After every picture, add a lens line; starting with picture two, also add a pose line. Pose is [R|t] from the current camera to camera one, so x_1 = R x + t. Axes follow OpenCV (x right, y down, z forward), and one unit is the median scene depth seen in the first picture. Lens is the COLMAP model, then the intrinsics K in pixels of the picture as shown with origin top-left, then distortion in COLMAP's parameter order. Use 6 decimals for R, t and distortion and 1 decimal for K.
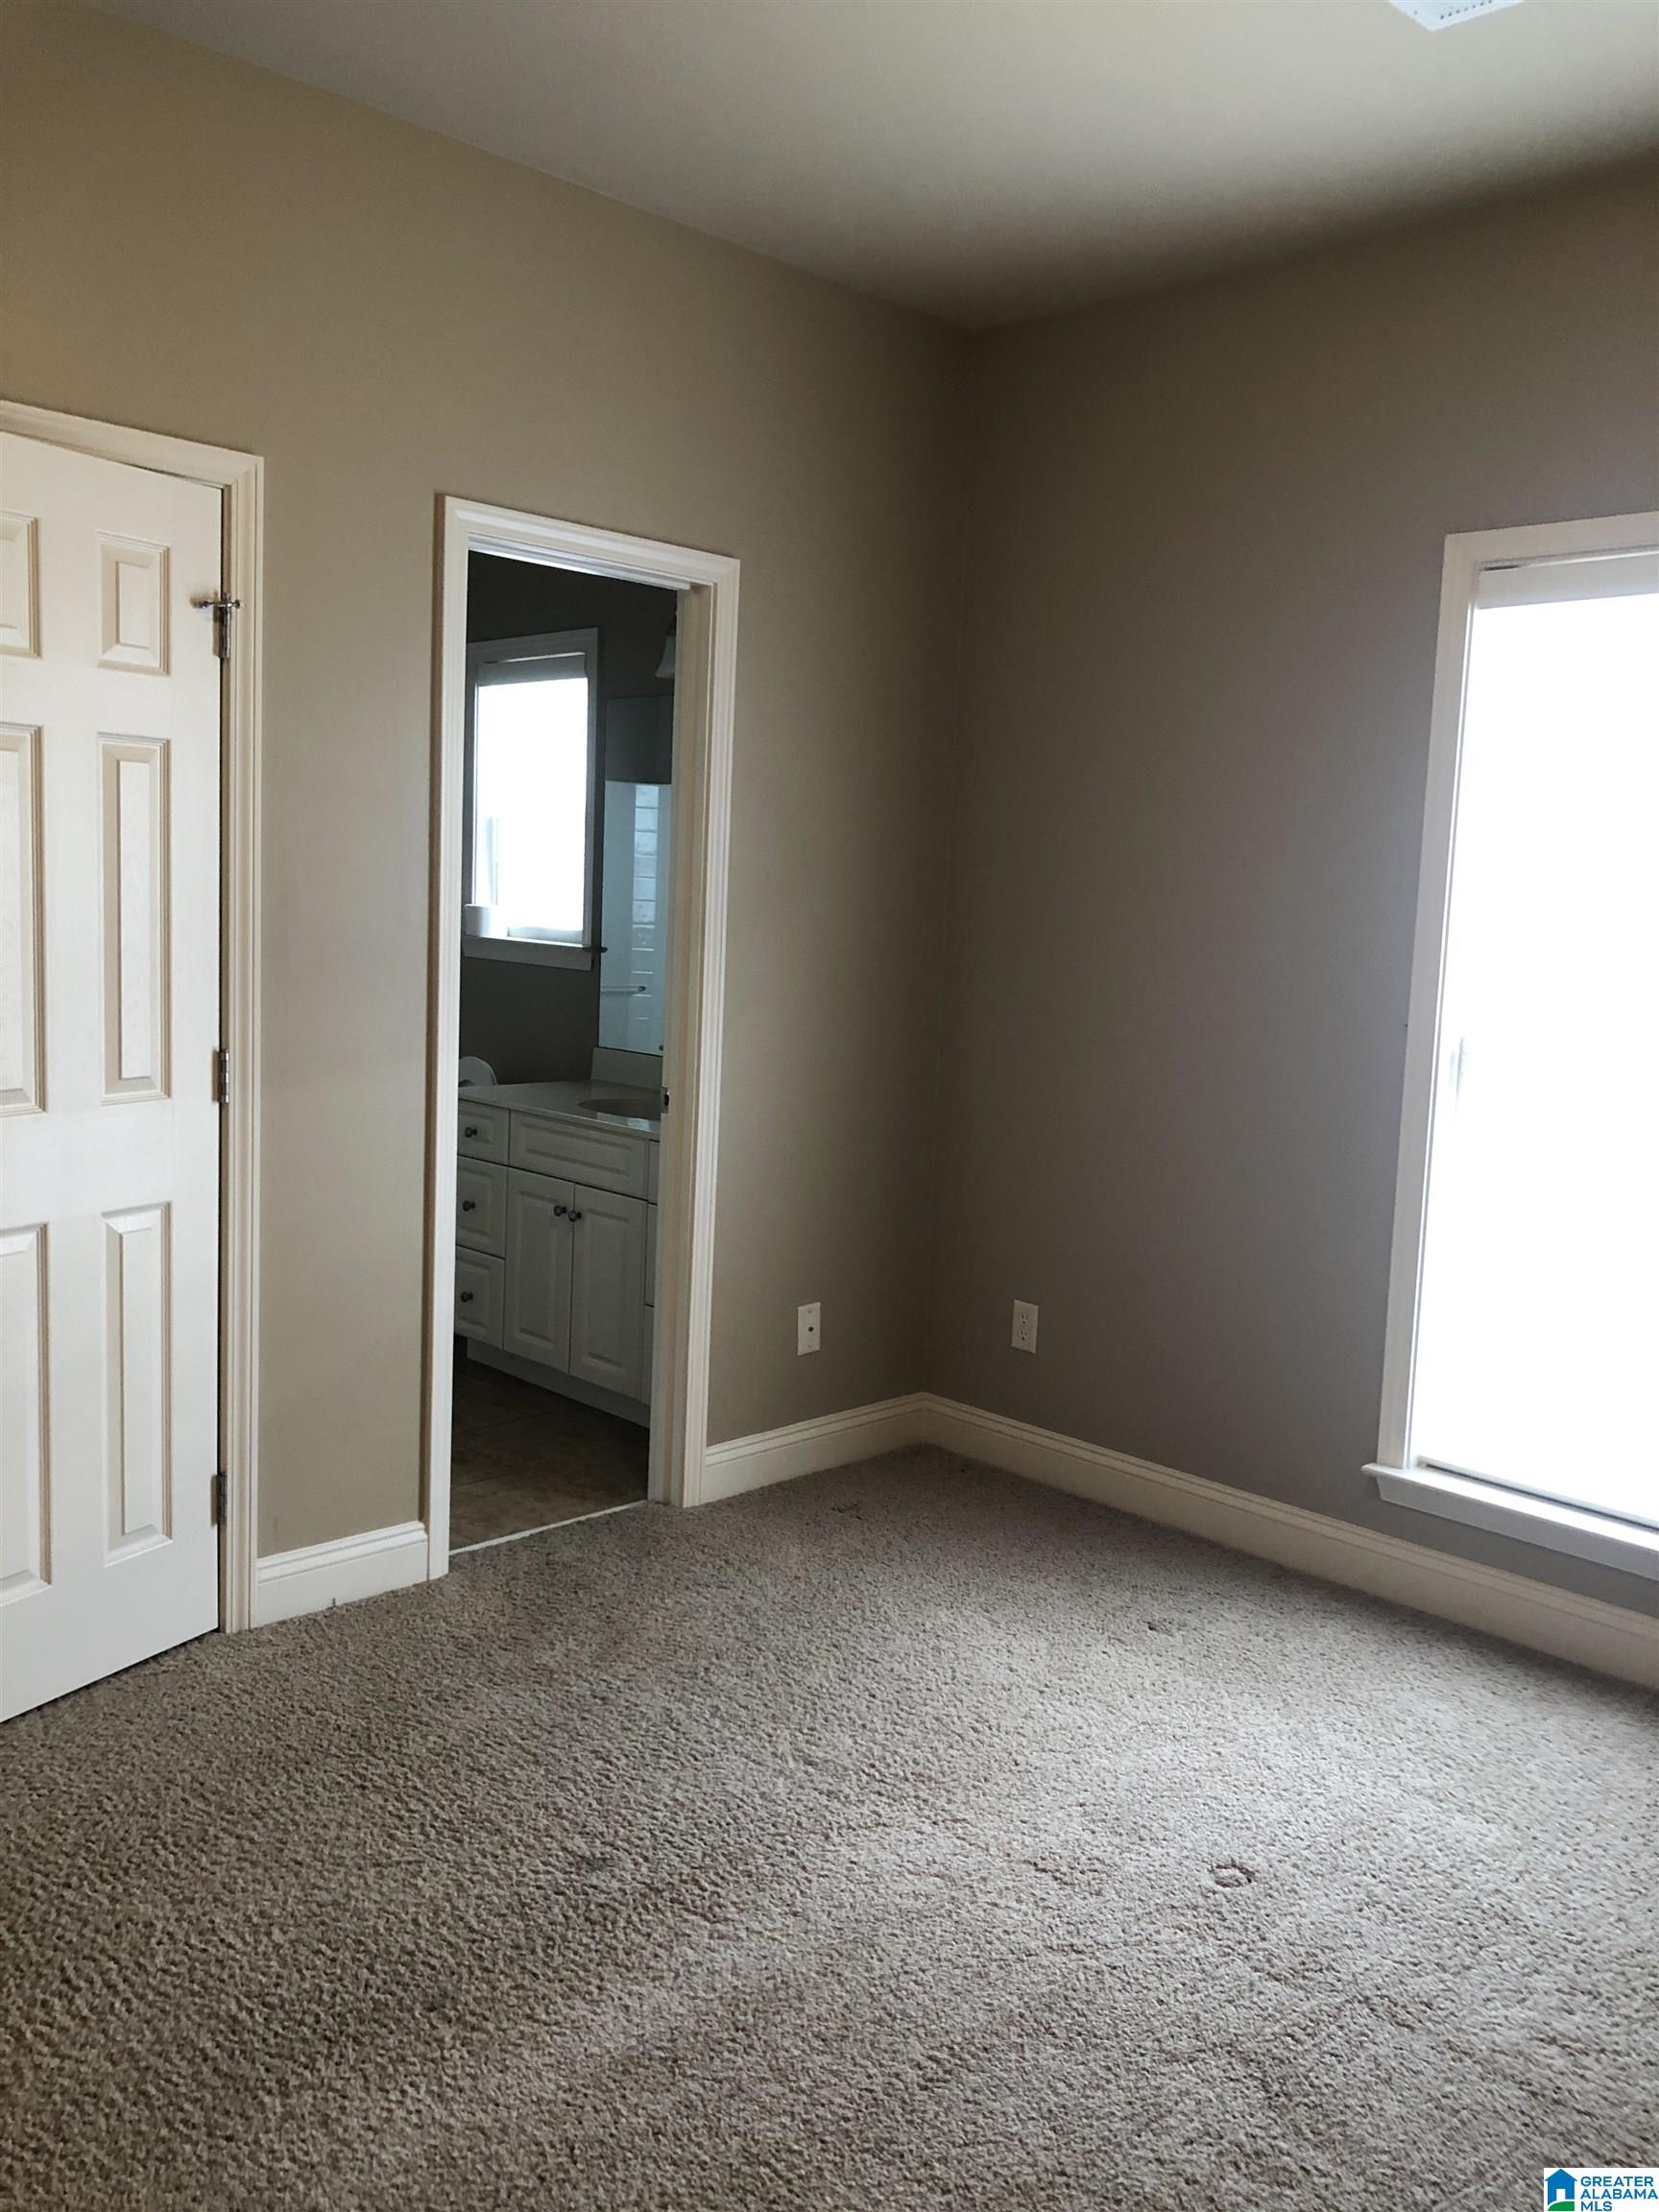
lens RADIAL K [[1812.7, 0, 830.1], [0, 1812.7, 1102.0], [0, 0, 1]] dist [0.035252, -0.026027]
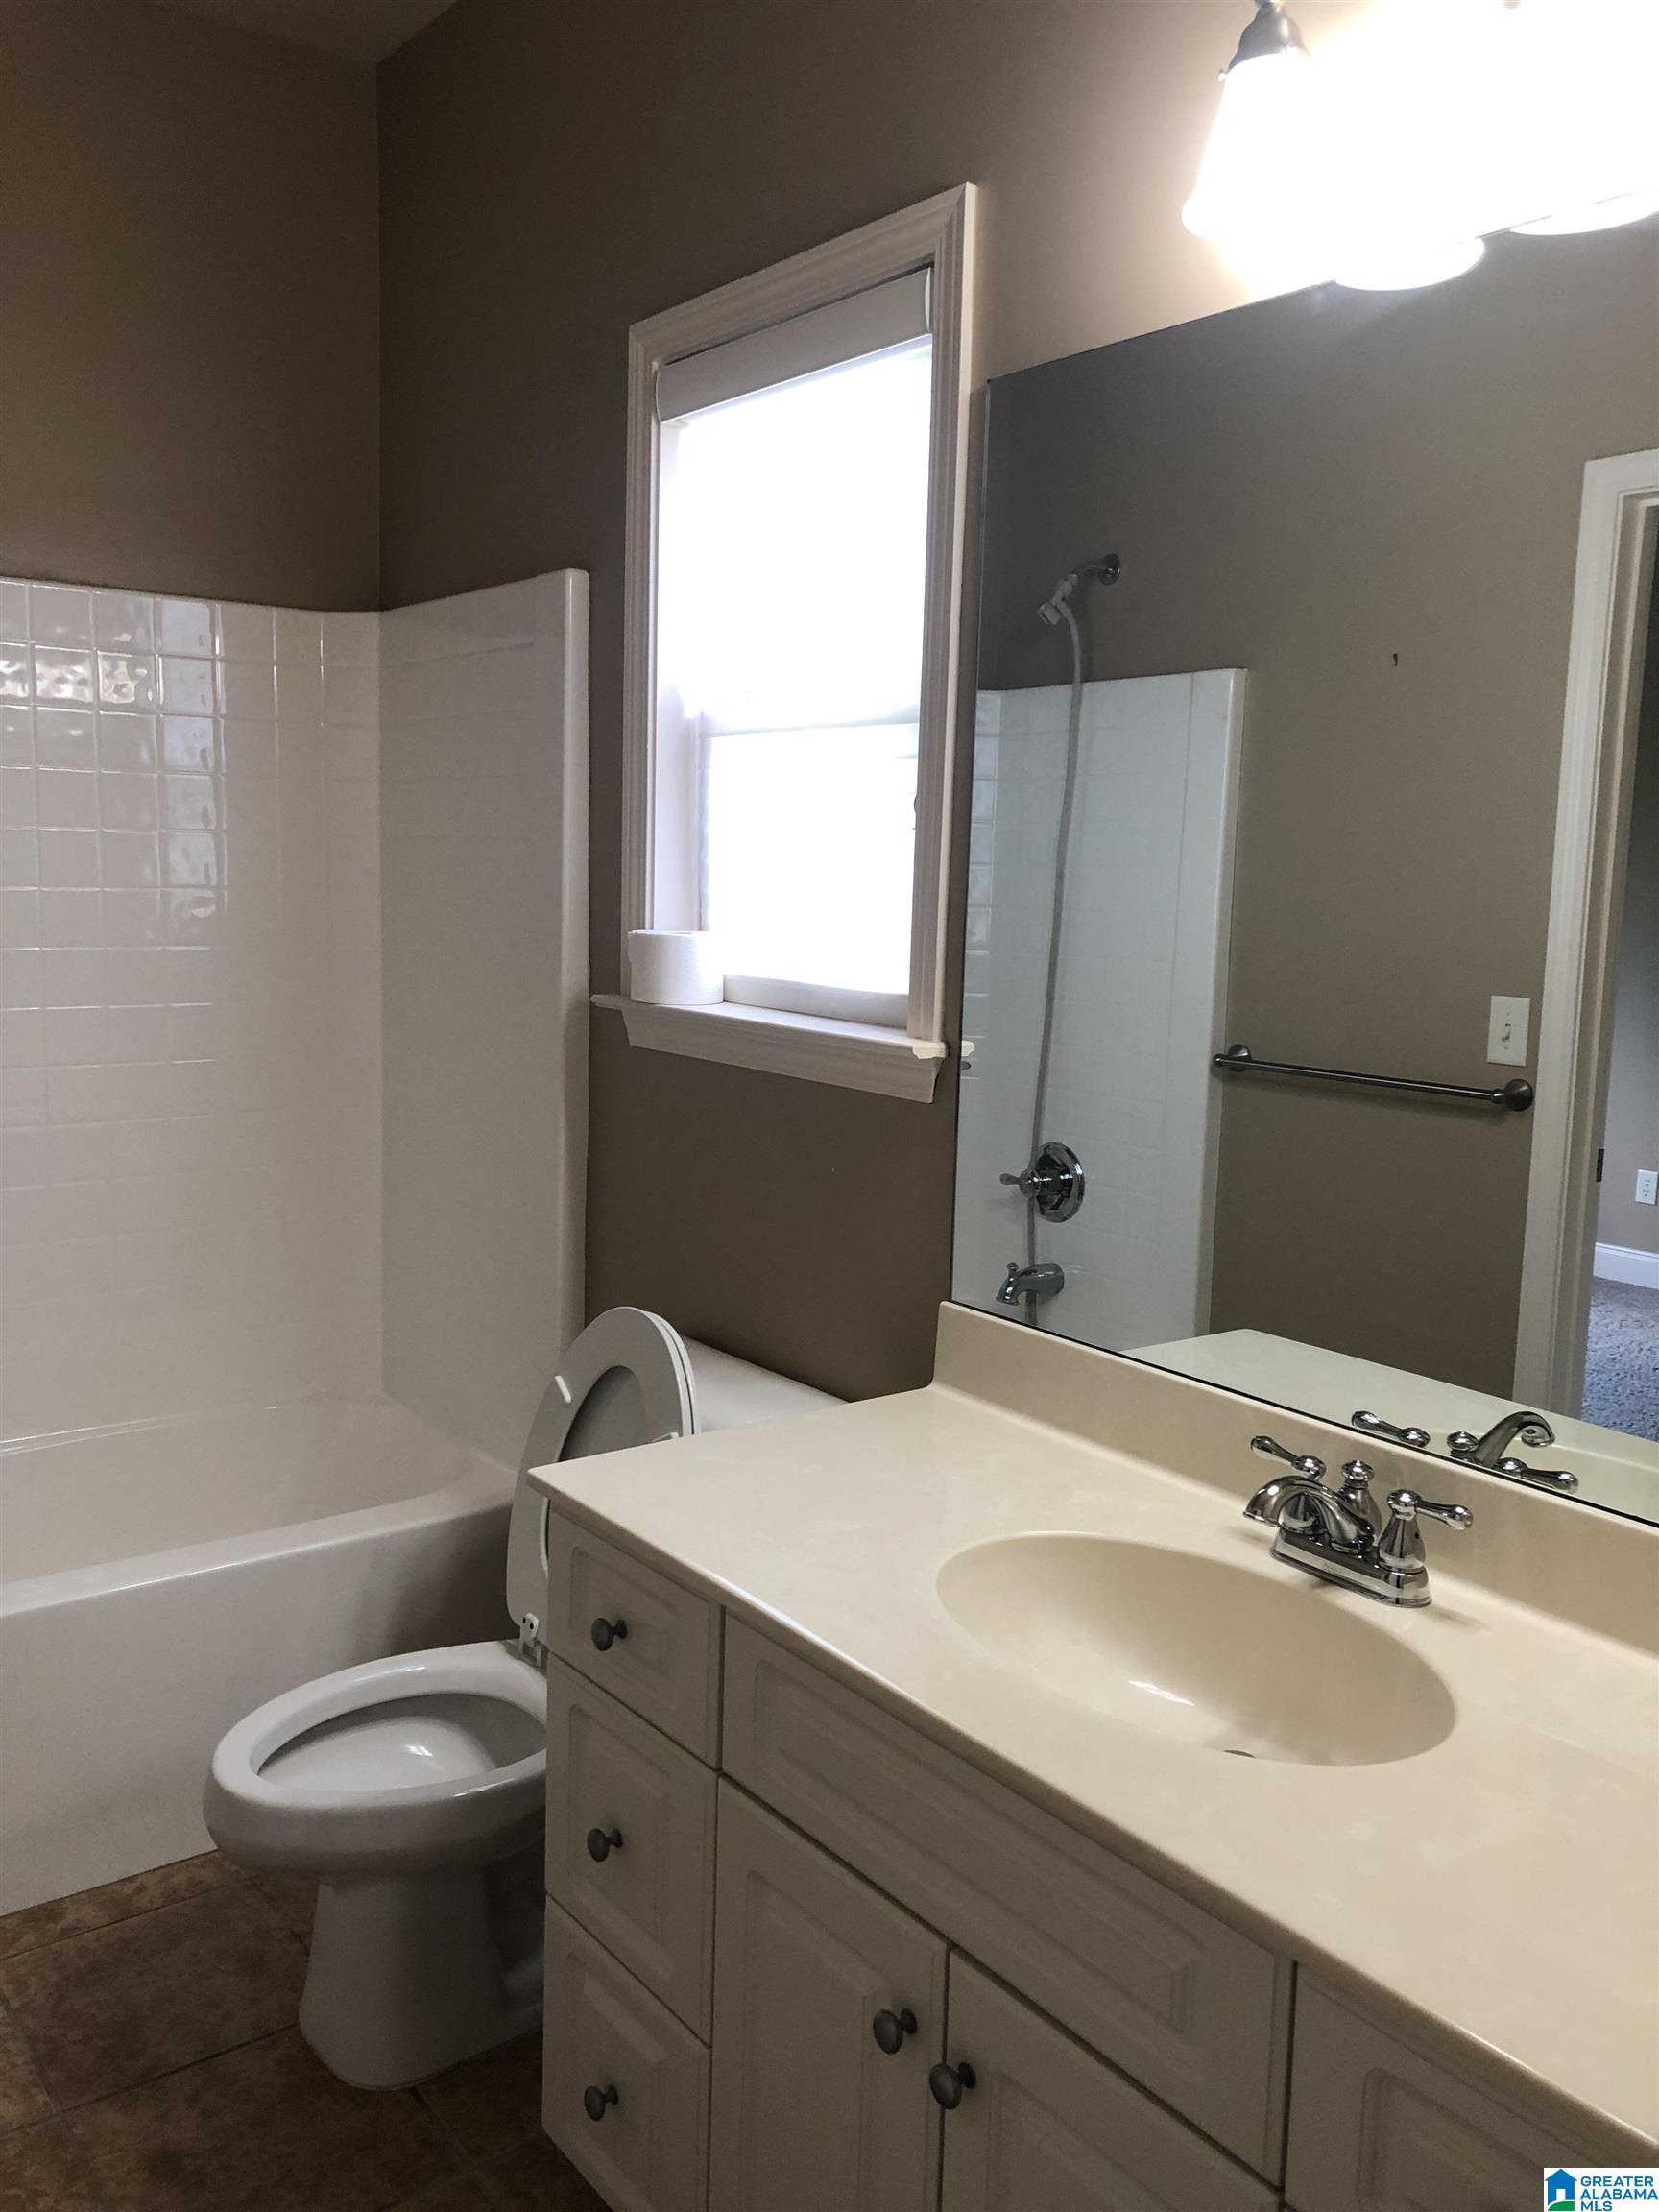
lens RADIAL K [[1812.7, 0, 825.9], [0, 1812.7, 1104.2], [0, 0, 1]] dist [0.035252, -0.026027]
pose [[0.991814, -0.004309, -0.127615, -0.097537], [0.005316, 0.999957, 0.007554, -0.069707], [0.127577, -0.008170, 0.991795, 0.570454]]
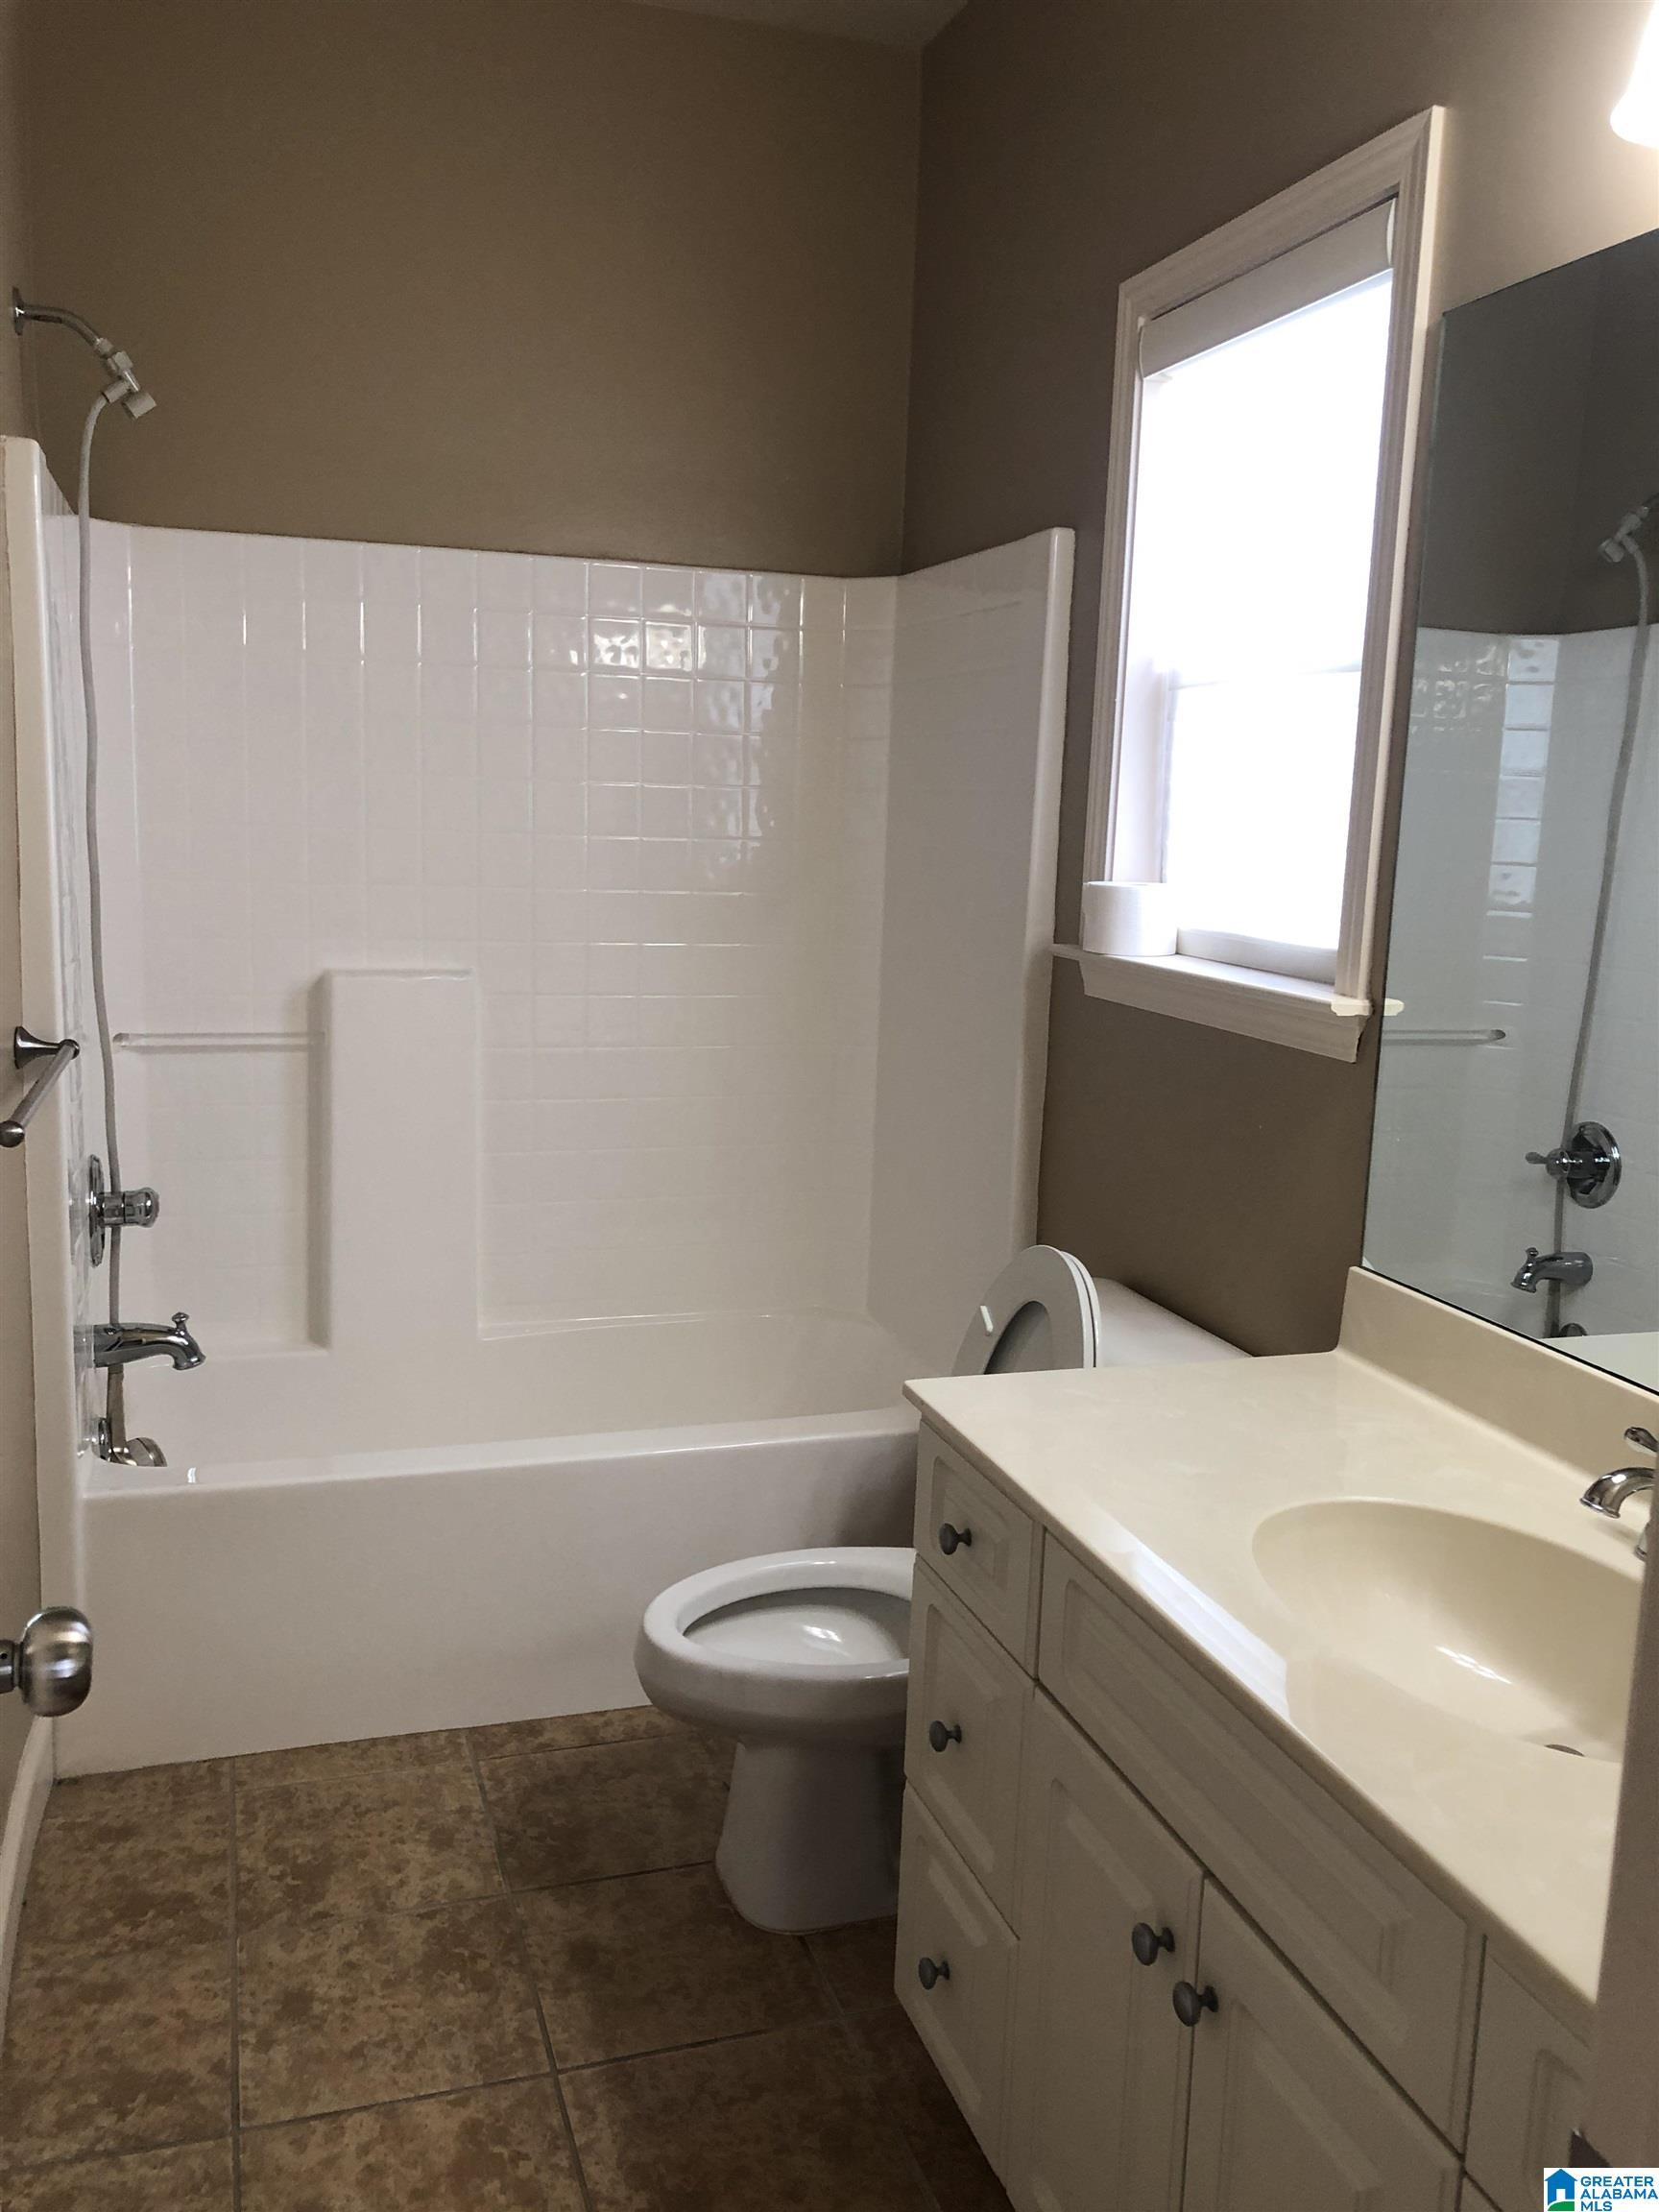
lens RADIAL K [[1812.7, 0, 837.2], [0, 1812.7, 1104.9], [0, 0, 1]] dist [0.035252, -0.026027]
pose [[0.898106, 0.055607, -0.436250, -0.058190], [-0.044225, 0.998365, 0.036210, -0.067183], [0.437550, -0.013227, 0.899097, 0.568556]]
